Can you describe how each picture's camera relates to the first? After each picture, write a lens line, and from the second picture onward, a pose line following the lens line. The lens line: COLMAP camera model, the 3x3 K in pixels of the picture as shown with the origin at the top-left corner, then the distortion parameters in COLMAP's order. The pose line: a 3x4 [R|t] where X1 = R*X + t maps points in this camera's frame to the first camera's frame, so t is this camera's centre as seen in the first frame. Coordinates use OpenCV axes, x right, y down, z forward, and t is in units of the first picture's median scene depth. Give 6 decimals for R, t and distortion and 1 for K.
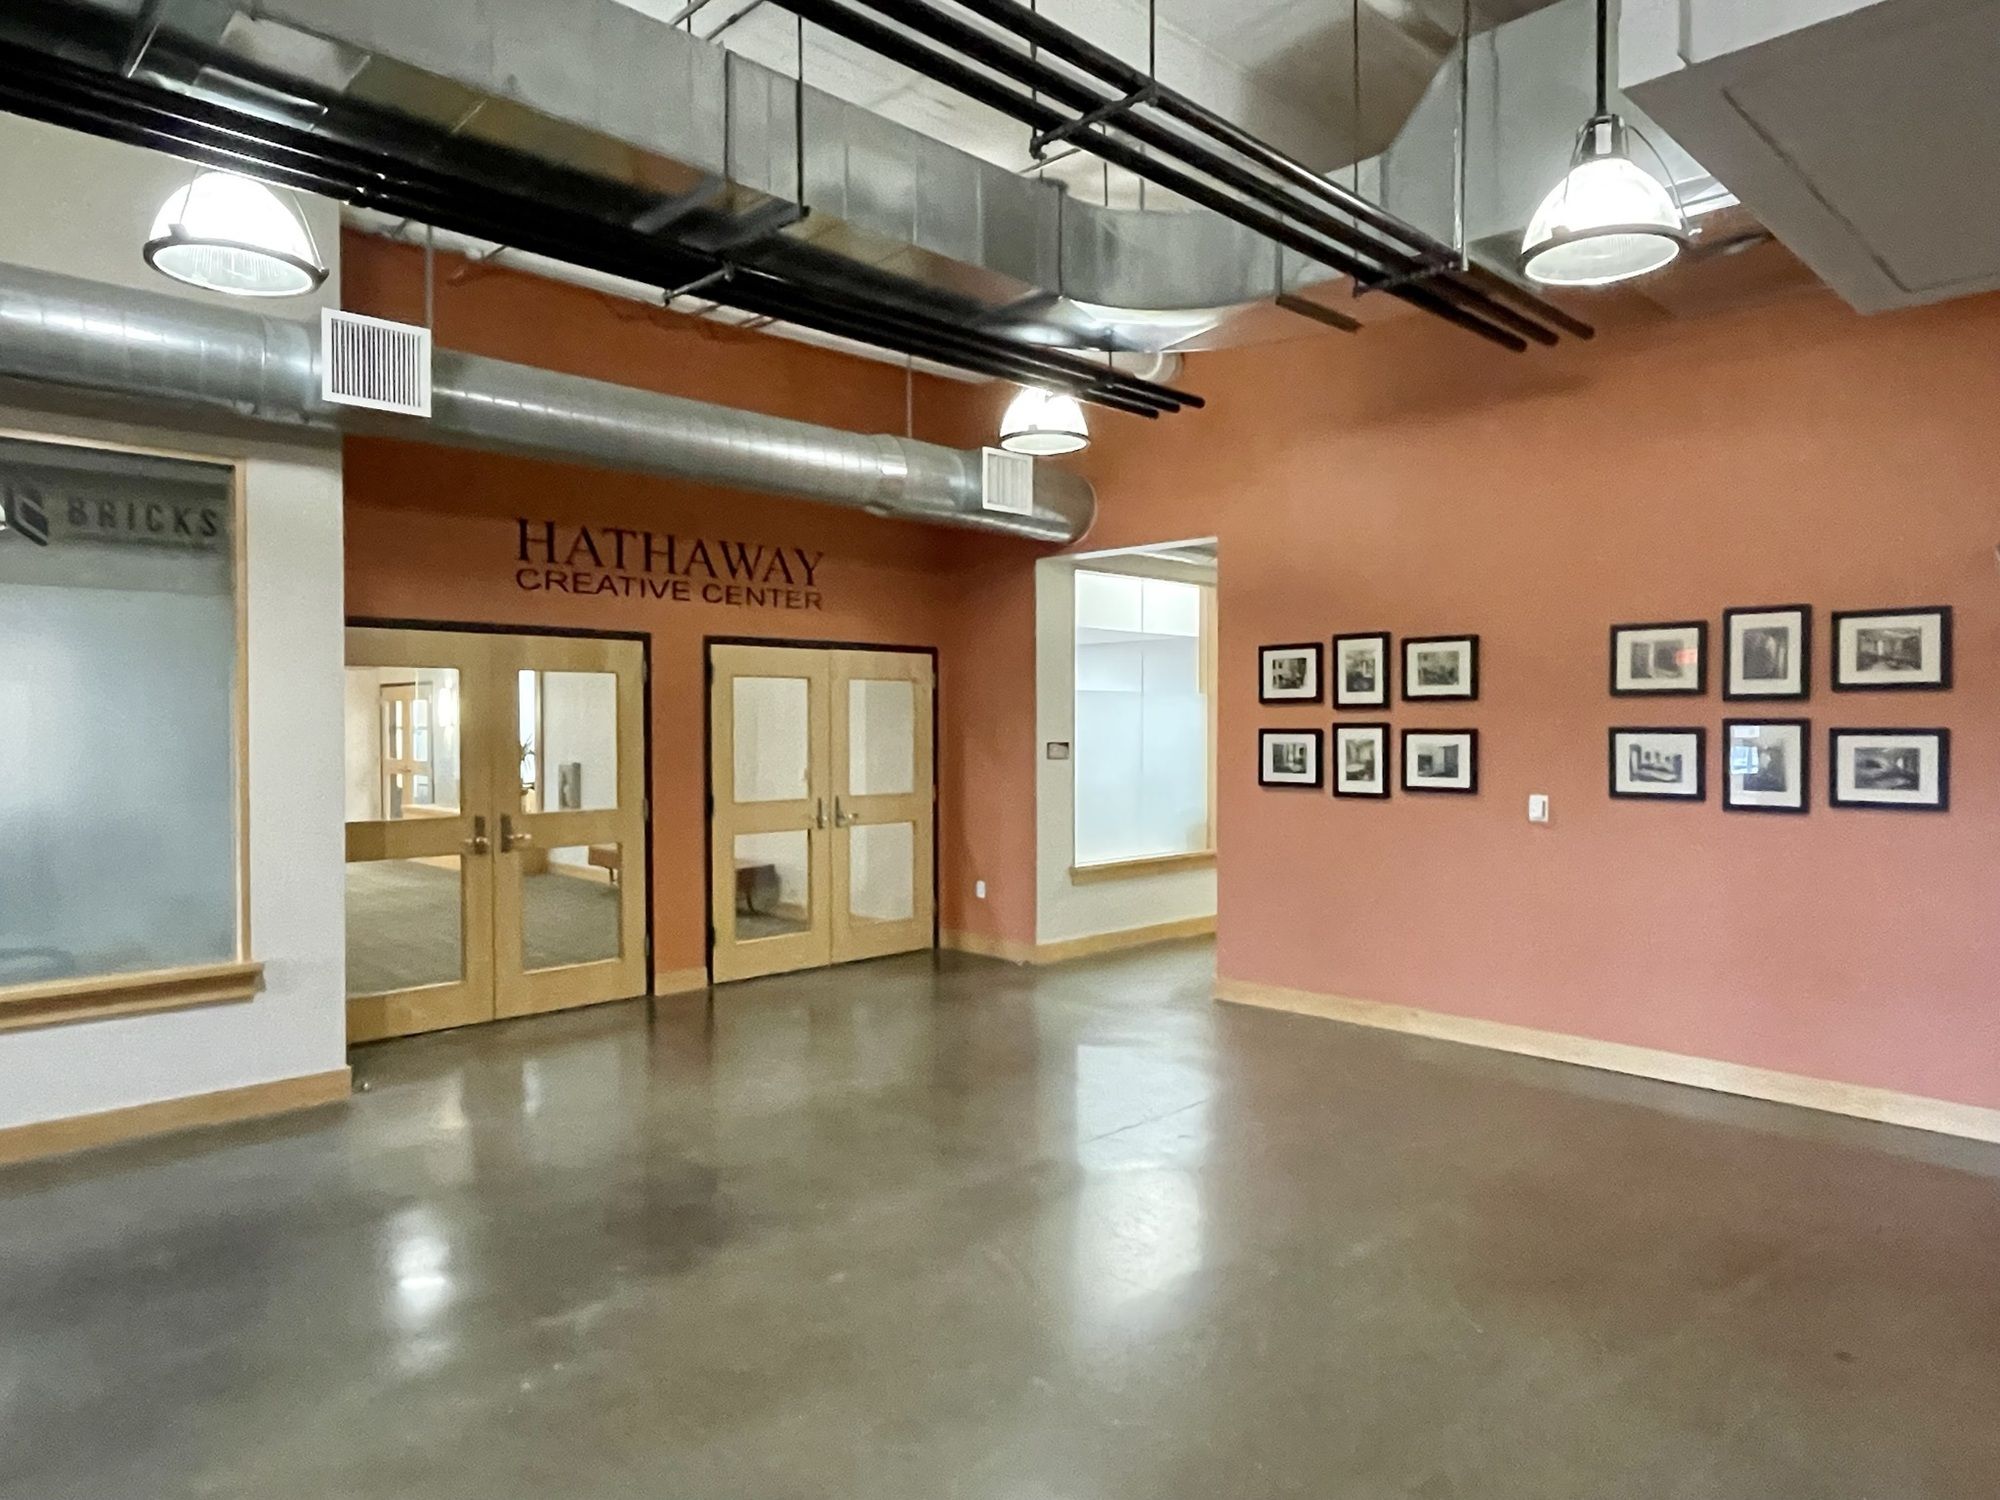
lens RADIAL K [[1276.9, 0, 1000.2], [0, 1276.9, 738.5], [0, 0, 1]] dist [-0.001785, -0.001645]
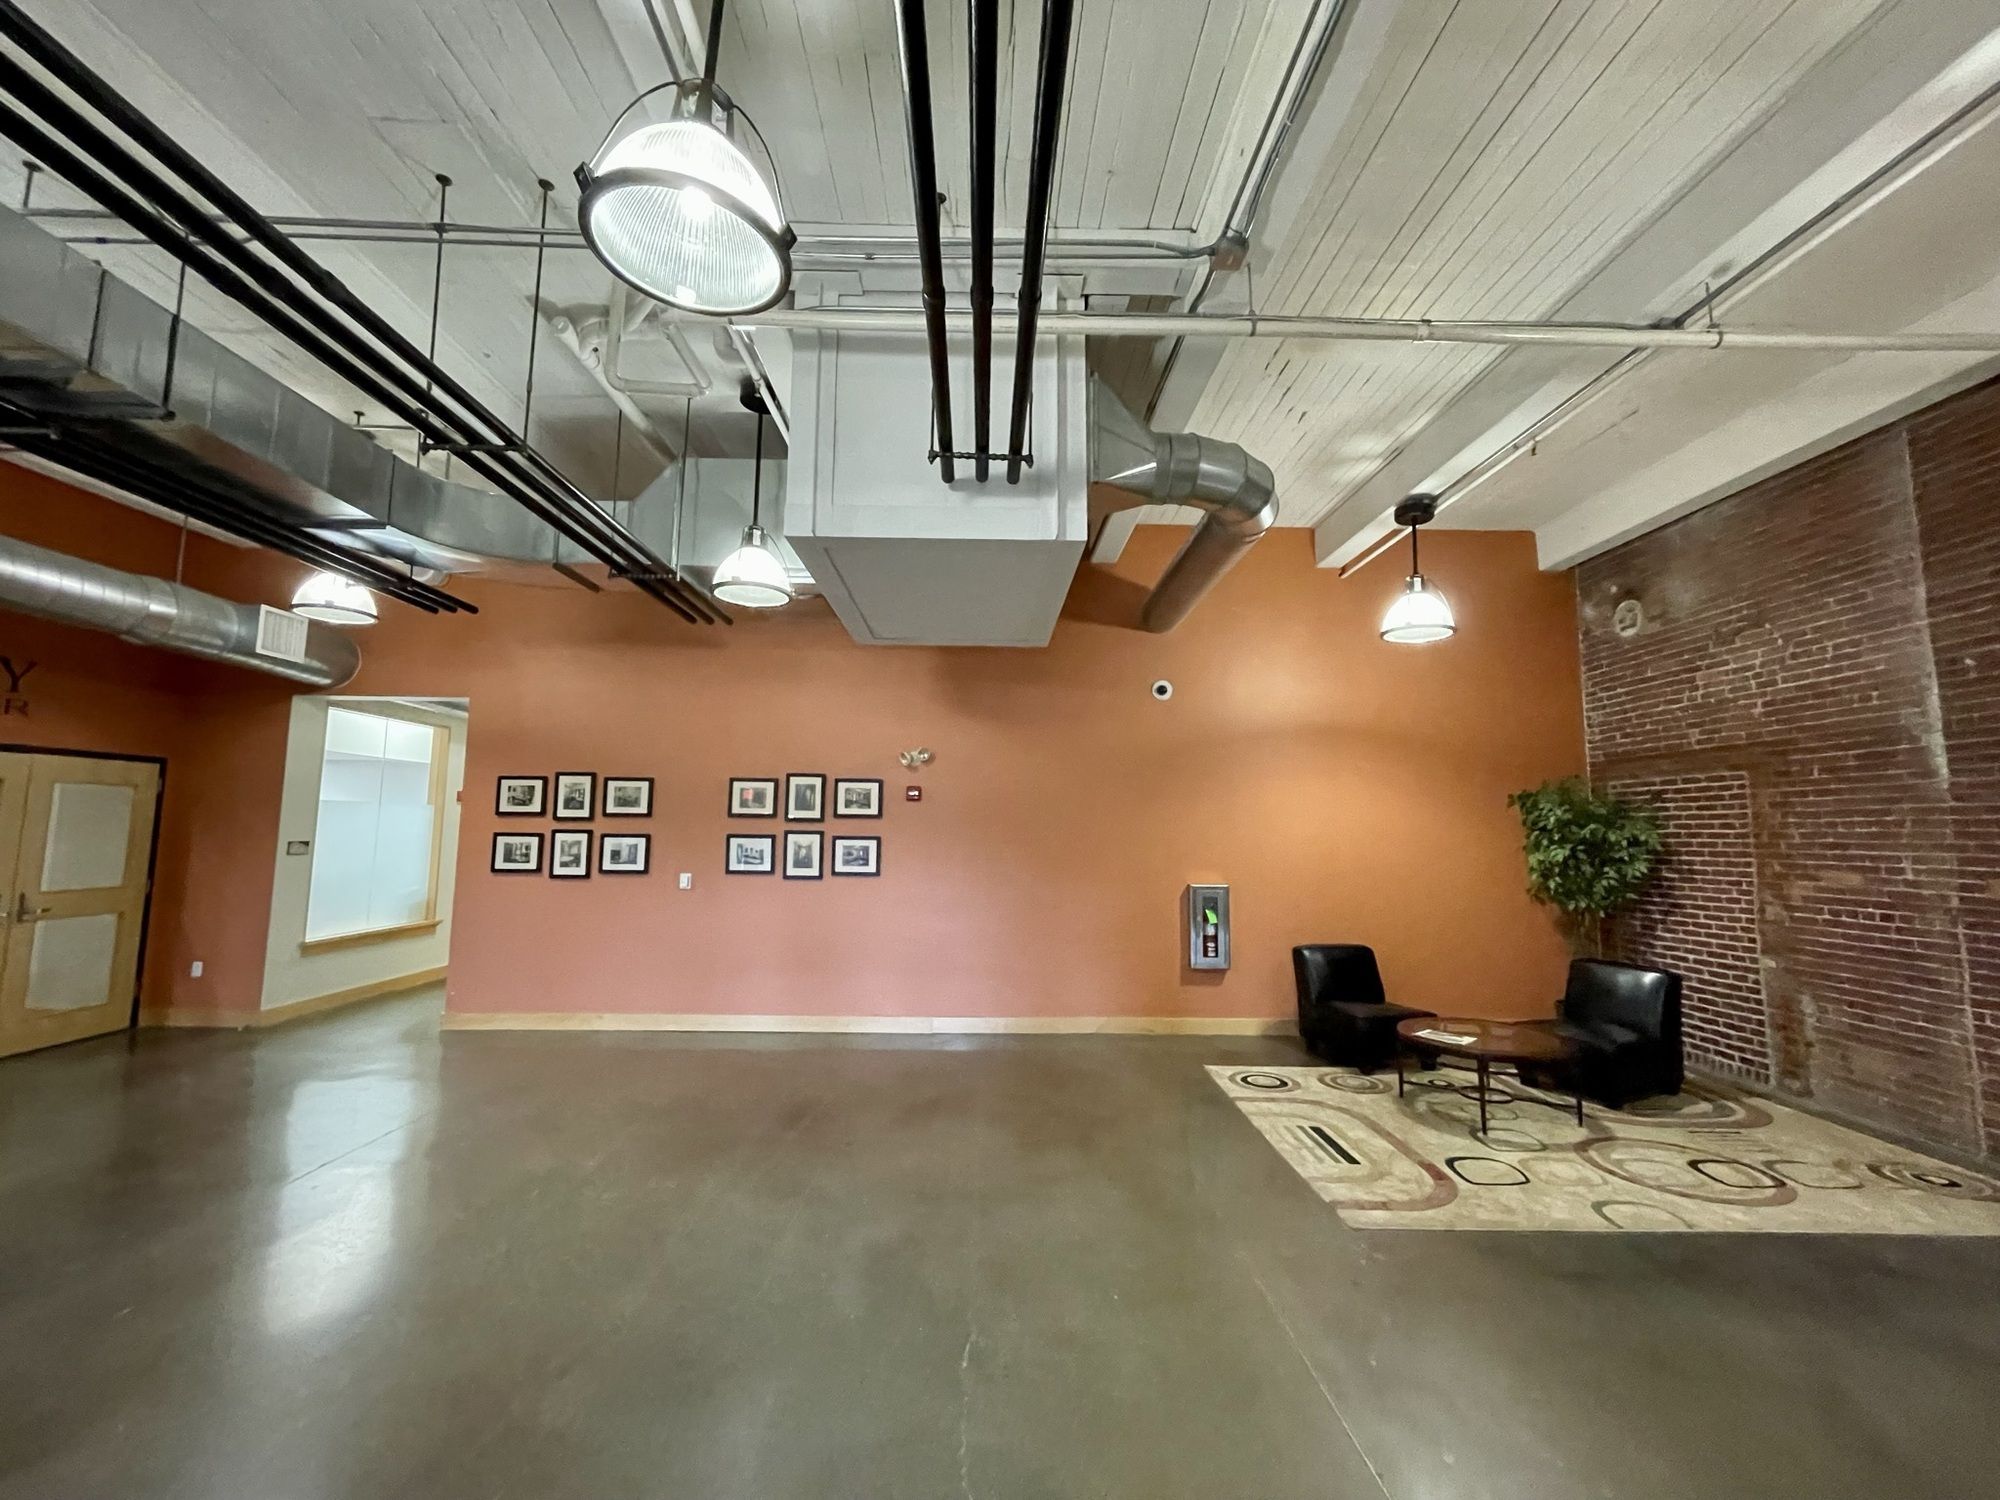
lens RADIAL K [[813.2, 0, 999.0], [0, 813.2, 742.9], [0, 0, 1]] dist [-0.001918, -0.000424]
pose [[0.685872, 0.087880, 0.722397, -0.087668], [-0.004559, 0.993181, -0.116493, -0.004226], [-0.727708, 0.076605, 0.681596, -0.063666]]
